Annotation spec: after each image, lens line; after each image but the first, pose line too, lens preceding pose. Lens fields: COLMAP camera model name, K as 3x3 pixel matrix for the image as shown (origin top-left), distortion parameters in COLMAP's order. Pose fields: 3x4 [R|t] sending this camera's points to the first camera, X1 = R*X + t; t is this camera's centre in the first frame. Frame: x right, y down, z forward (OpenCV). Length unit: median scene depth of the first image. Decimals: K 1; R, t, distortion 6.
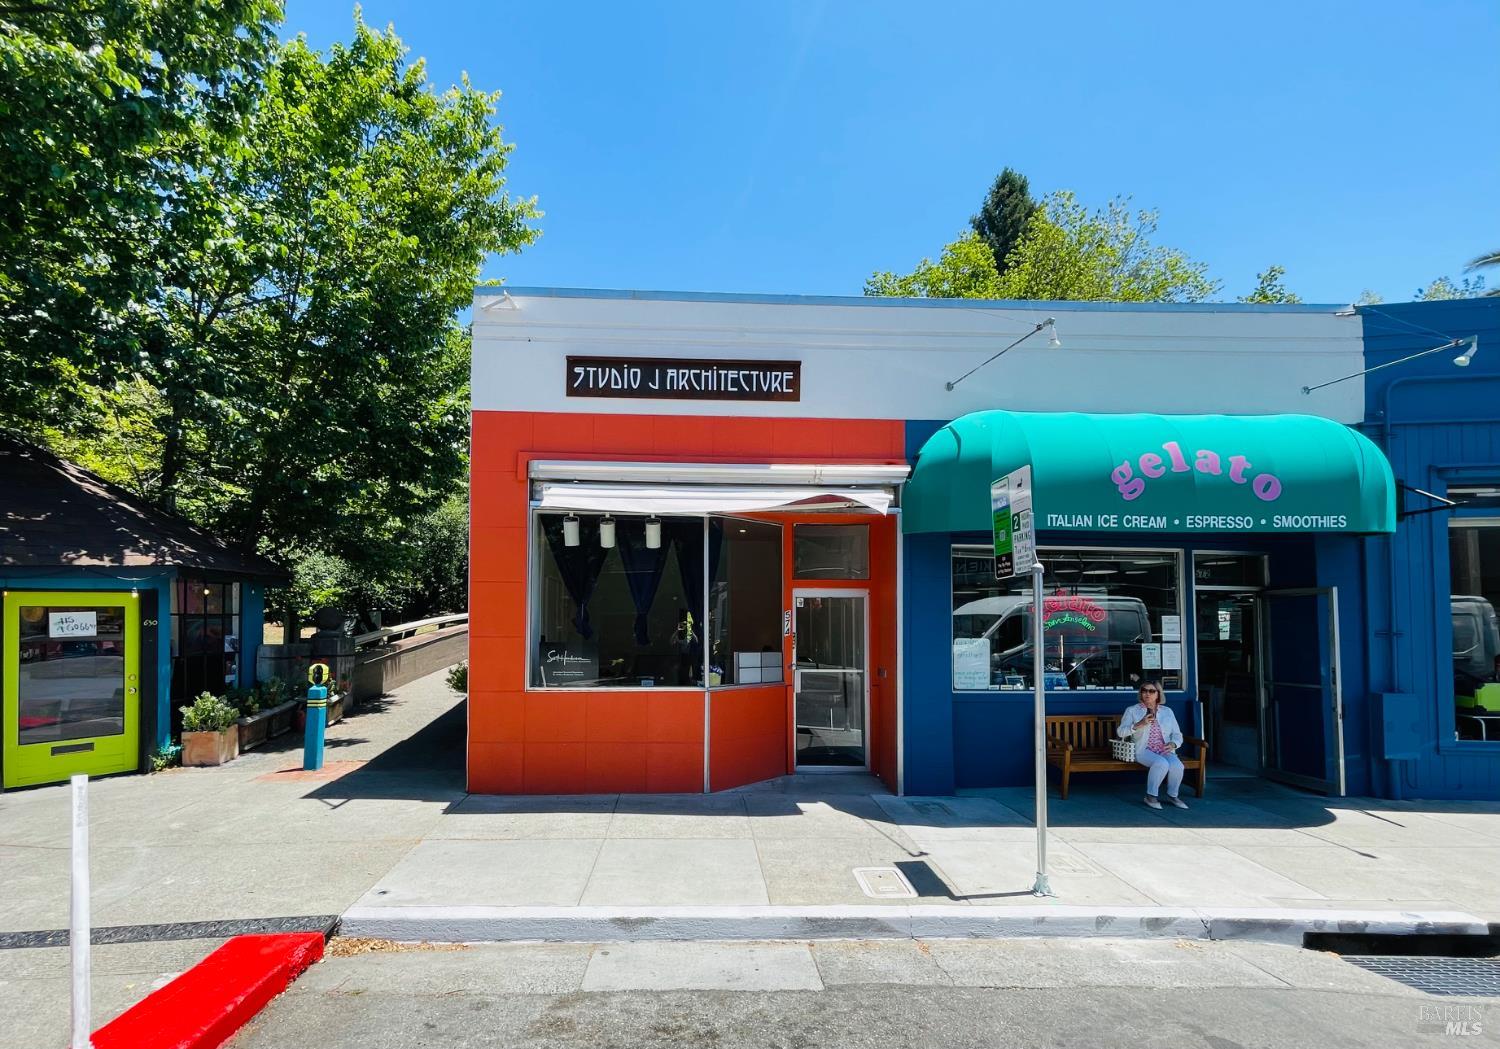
lens RADIAL K [[663.3, 0, 711.3], [0, 663.3, 596.1], [0, 0, 1]] dist [-0.002488, 0.000254]
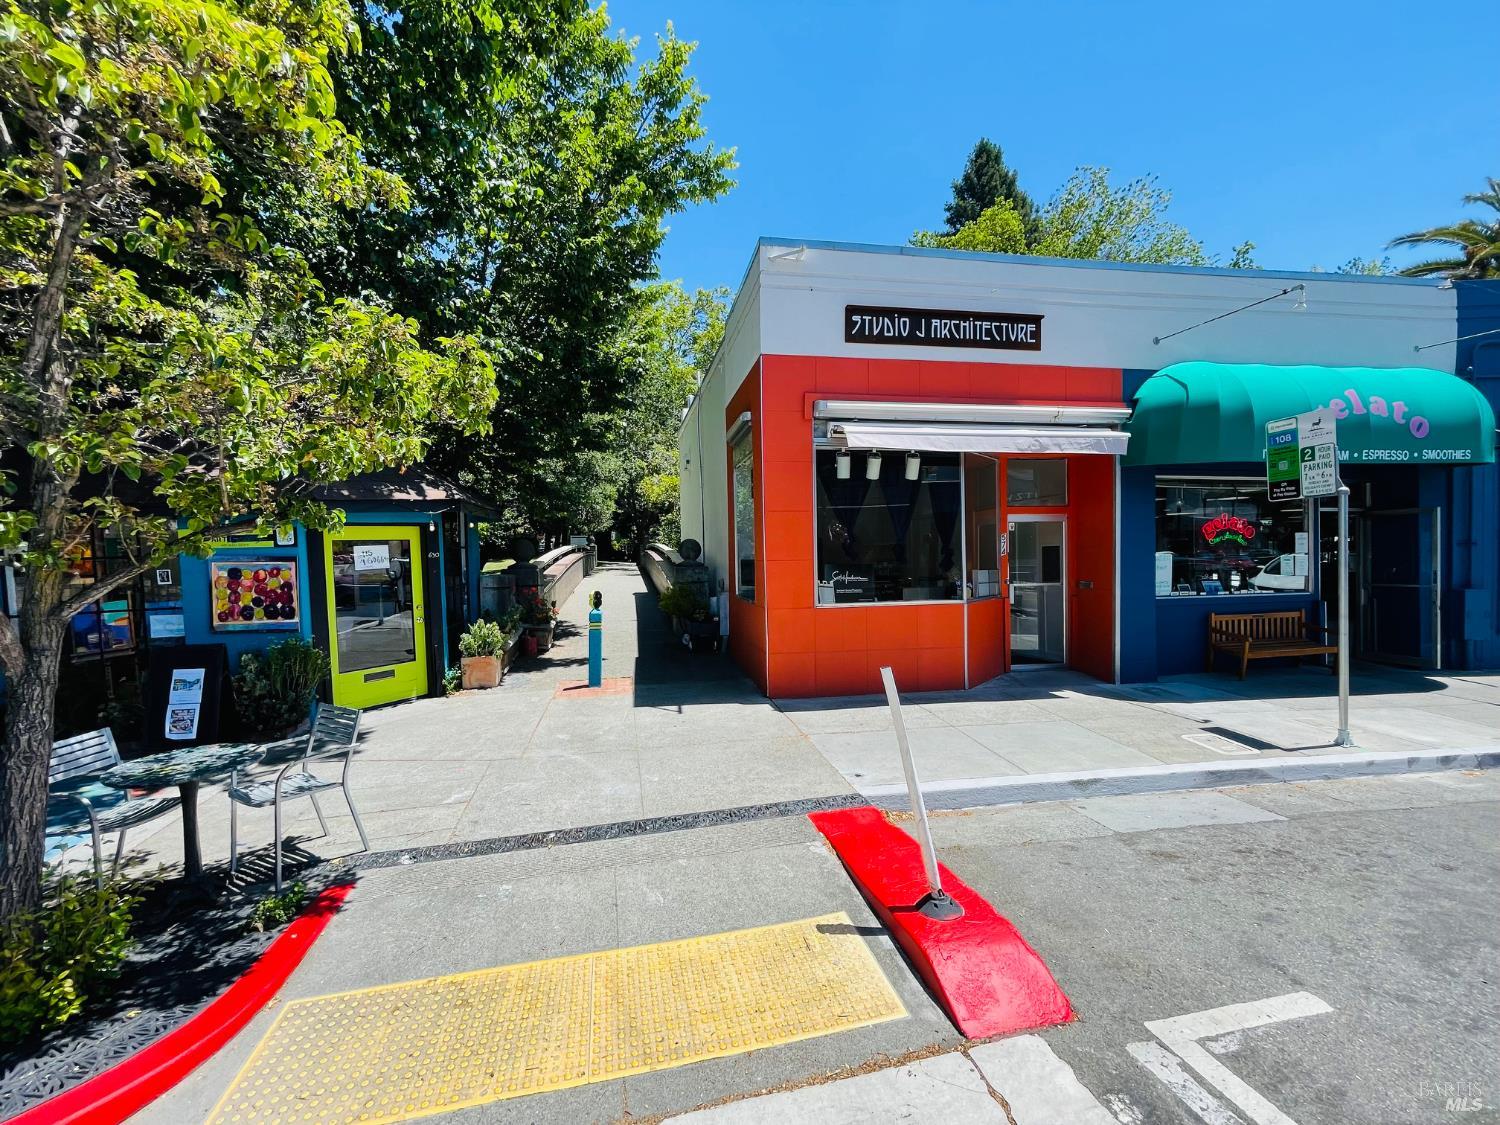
lens RADIAL K [[604.8, 0, 750.6], [0, 604.8, 567.4], [0, 0, 1]] dist [0.000768, -0.000019]
pose [[0.993105, -0.022357, 0.115078, -0.500309], [0.015344, 0.997991, 0.061472, 0.009833], [-0.116221, -0.059282, 0.991453, -0.006071]]
